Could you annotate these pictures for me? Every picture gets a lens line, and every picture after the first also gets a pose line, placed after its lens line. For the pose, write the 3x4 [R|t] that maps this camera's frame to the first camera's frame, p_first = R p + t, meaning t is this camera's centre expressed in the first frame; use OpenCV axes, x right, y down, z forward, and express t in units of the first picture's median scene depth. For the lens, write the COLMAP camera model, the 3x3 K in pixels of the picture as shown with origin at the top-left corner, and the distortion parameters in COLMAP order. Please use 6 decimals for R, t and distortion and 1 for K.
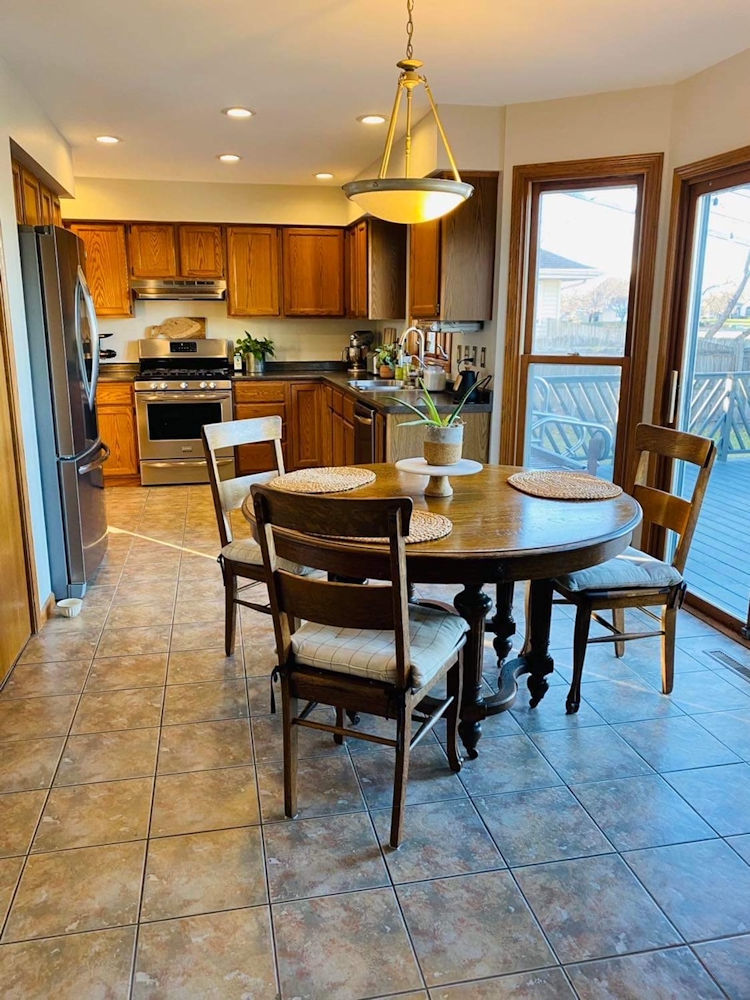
lens RADIAL K [[764.7, 0, 375.0], [0, 764.7, 500.0], [0, 0, 1]] dist [-0.001078, -0.002183]
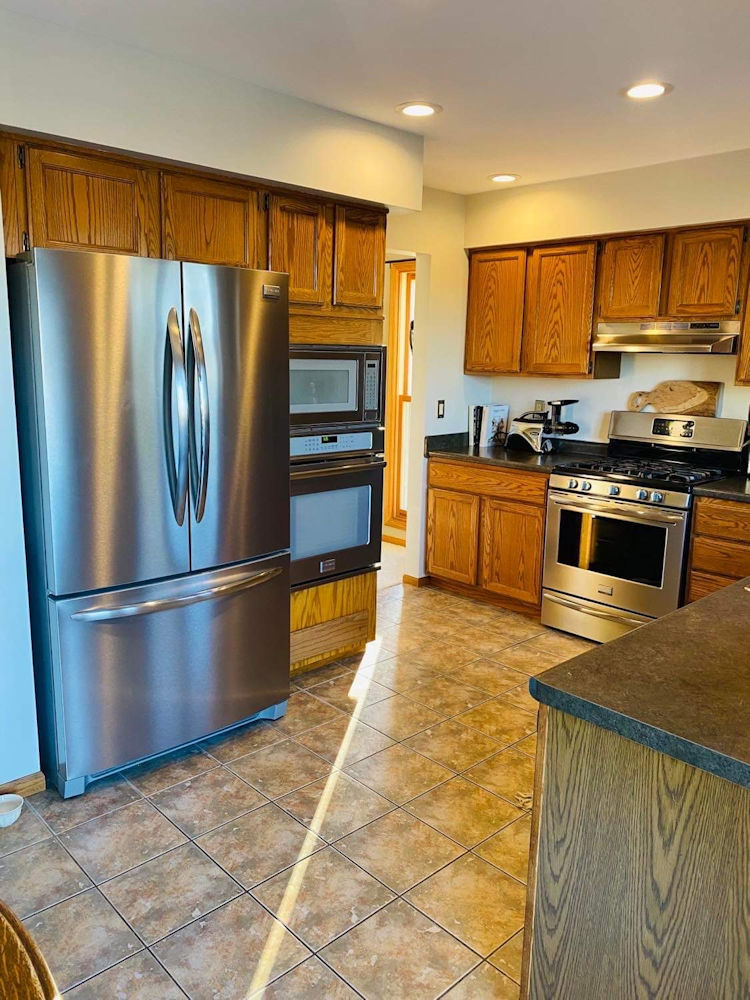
lens RADIAL K [[764.7, 0, 375.0], [0, 764.7, 500.0], [0, 0, 1]] dist [-0.001078, -0.002183]
pose [[0.524702, 0.169560, -0.834229, 0.164387], [-0.217243, 0.974187, 0.061369, -0.137223], [0.823100, 0.149030, 0.547993, 0.500228]]
